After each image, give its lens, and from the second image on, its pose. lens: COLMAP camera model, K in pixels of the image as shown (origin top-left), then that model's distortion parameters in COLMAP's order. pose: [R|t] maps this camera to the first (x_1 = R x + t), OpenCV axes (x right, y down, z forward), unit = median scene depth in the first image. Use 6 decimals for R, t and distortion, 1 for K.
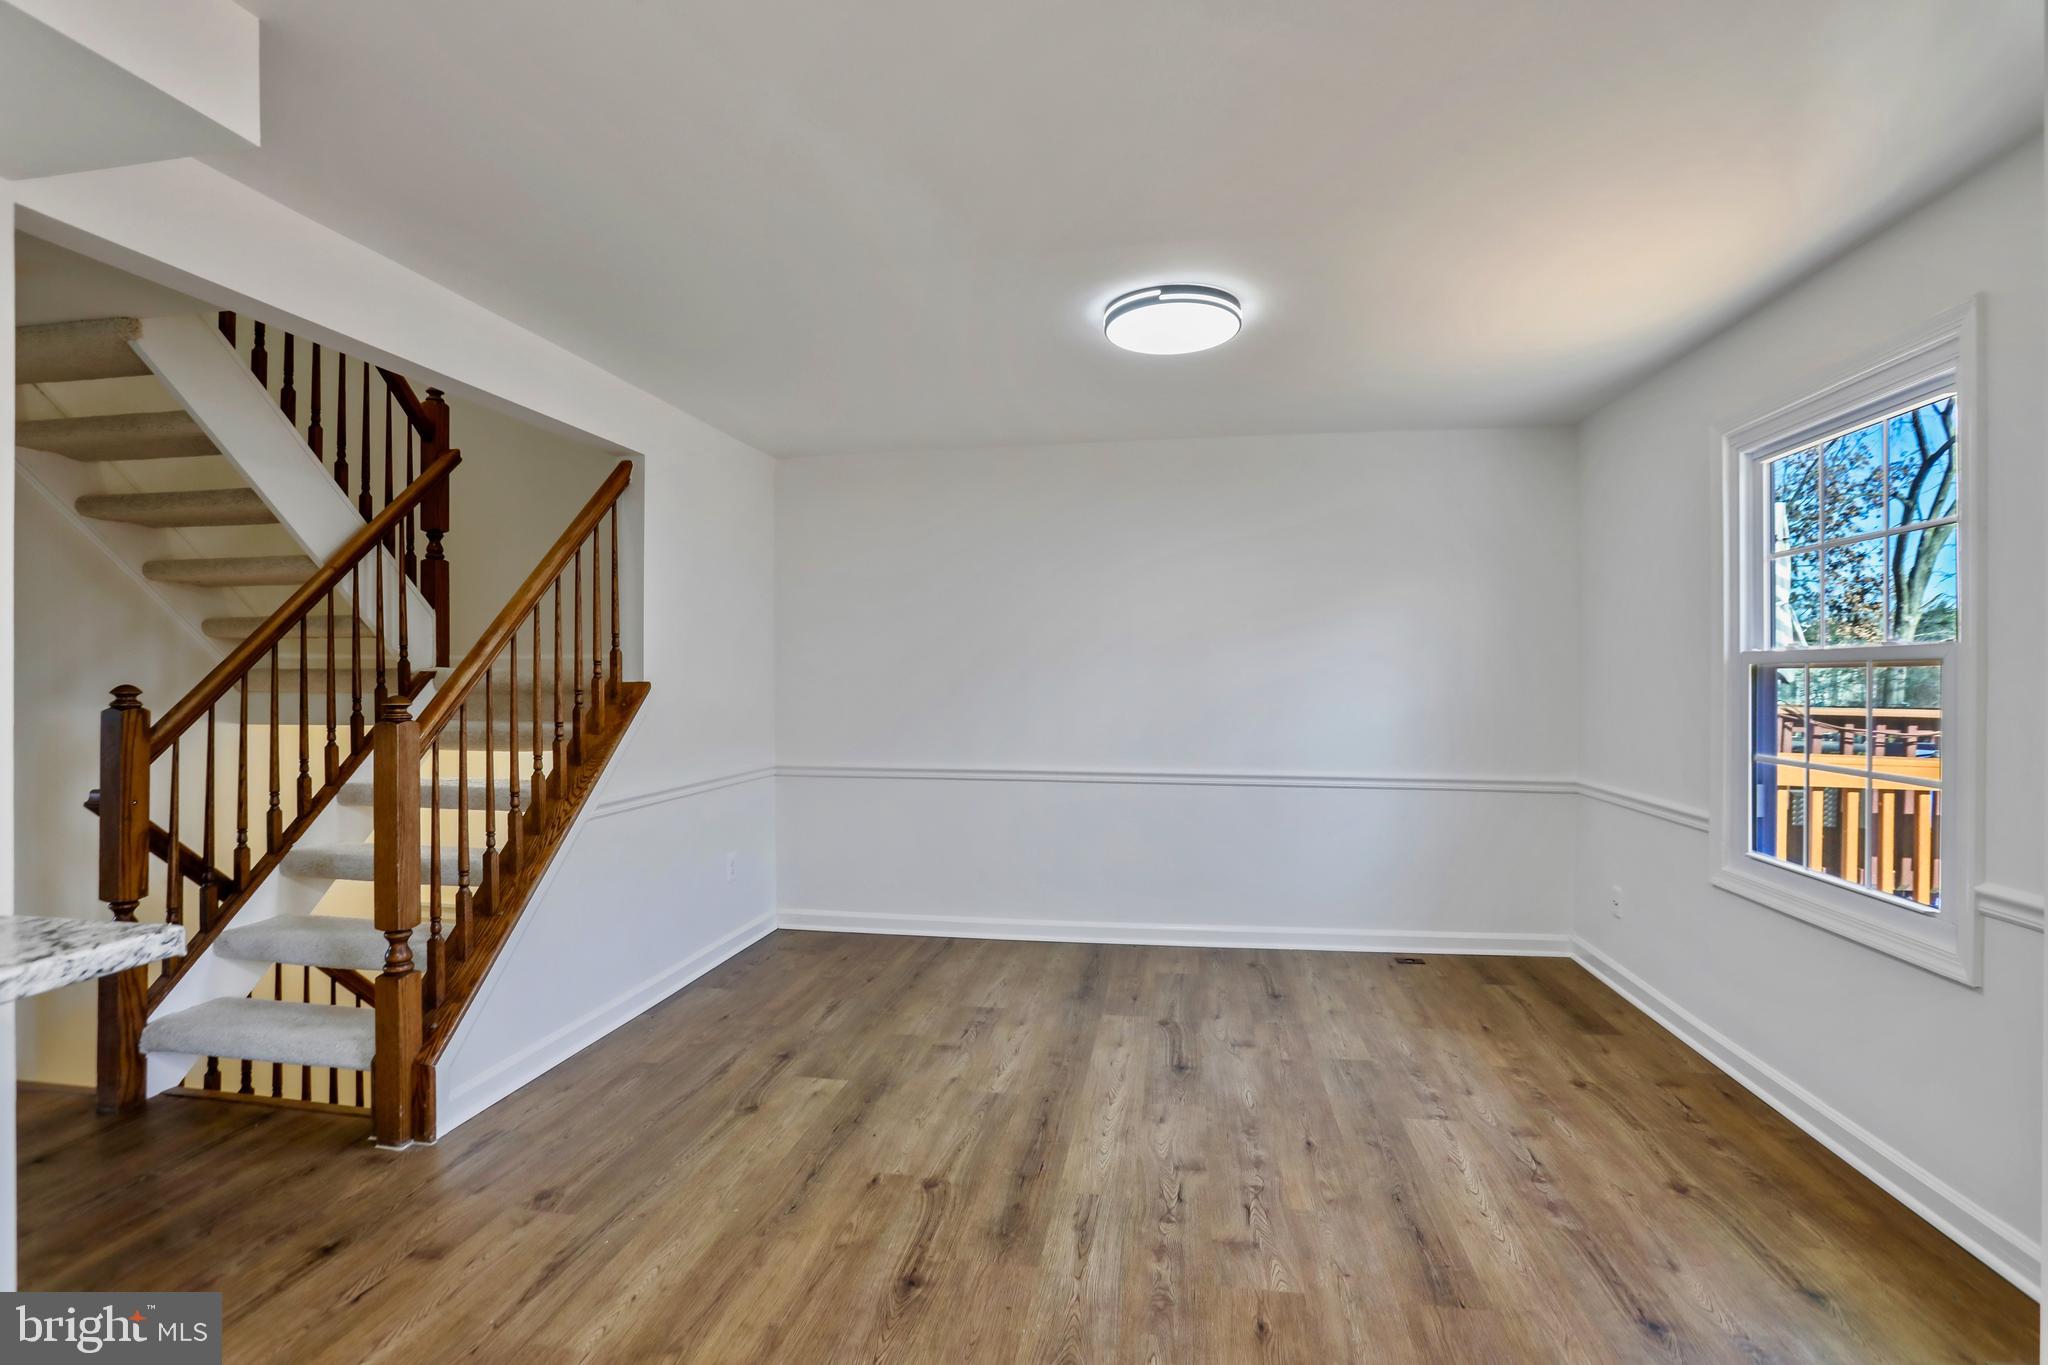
lens RADIAL K [[945.2, 0, 1011.4], [0, 945.2, 683.4], [0, 0, 1]] dist [-0.033593, 0.011853]
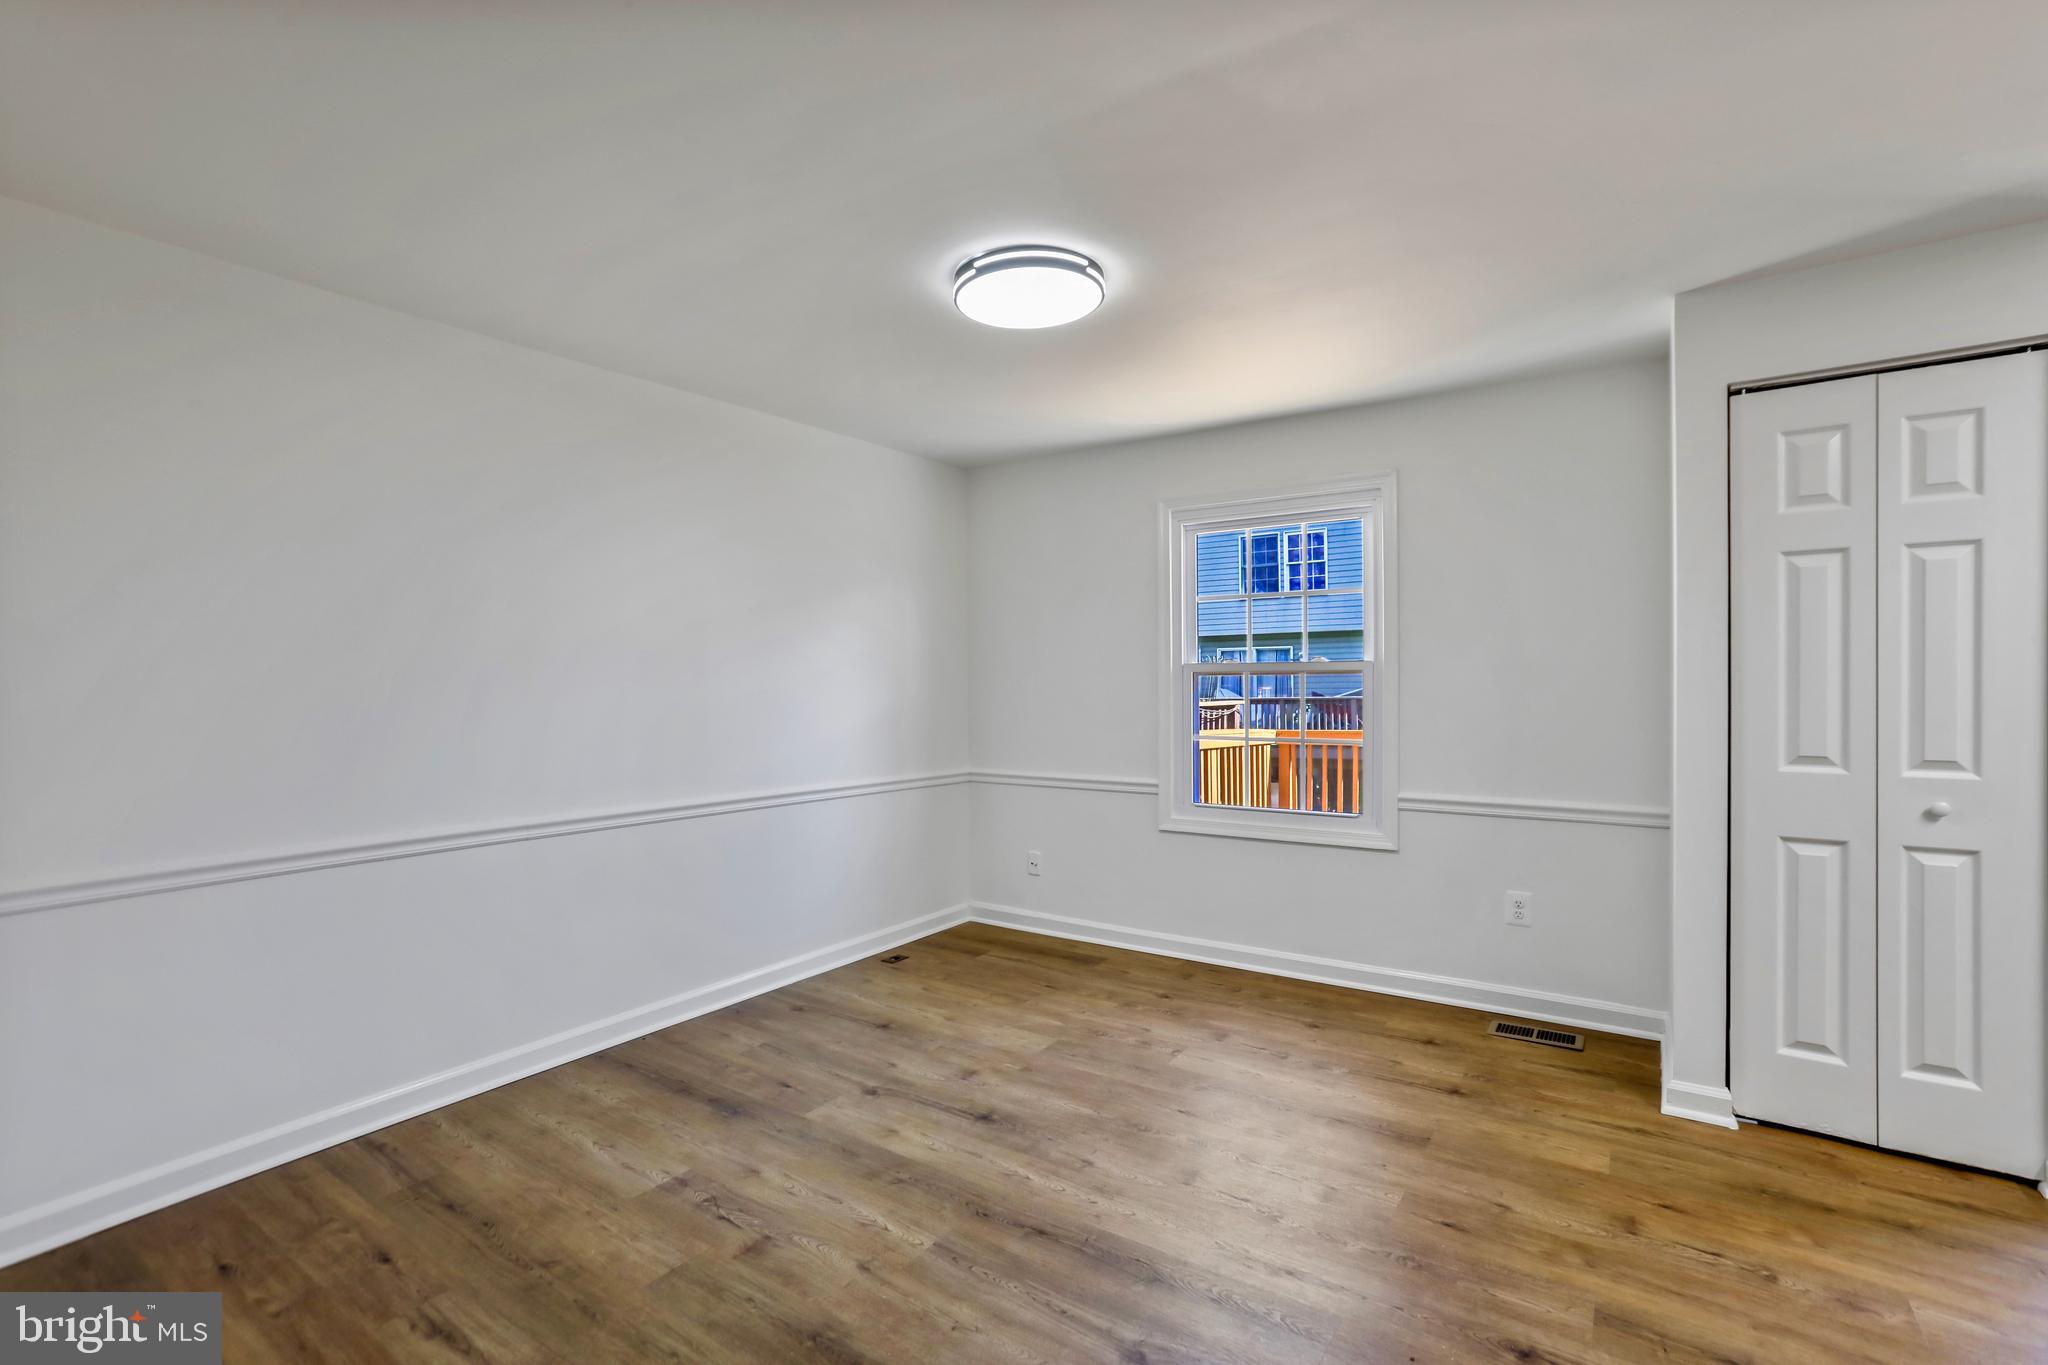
lens RADIAL K [[945.2, 0, 1020.3], [0, 945.2, 678.2], [0, 0, 1]] dist [-0.033593, 0.011853]
pose [[0.402263, 0.010899, 0.915459, -0.573234], [0.007232, 0.999860, -0.015082, 0.005559], [-0.915496, 0.012687, 0.402128, 0.555436]]
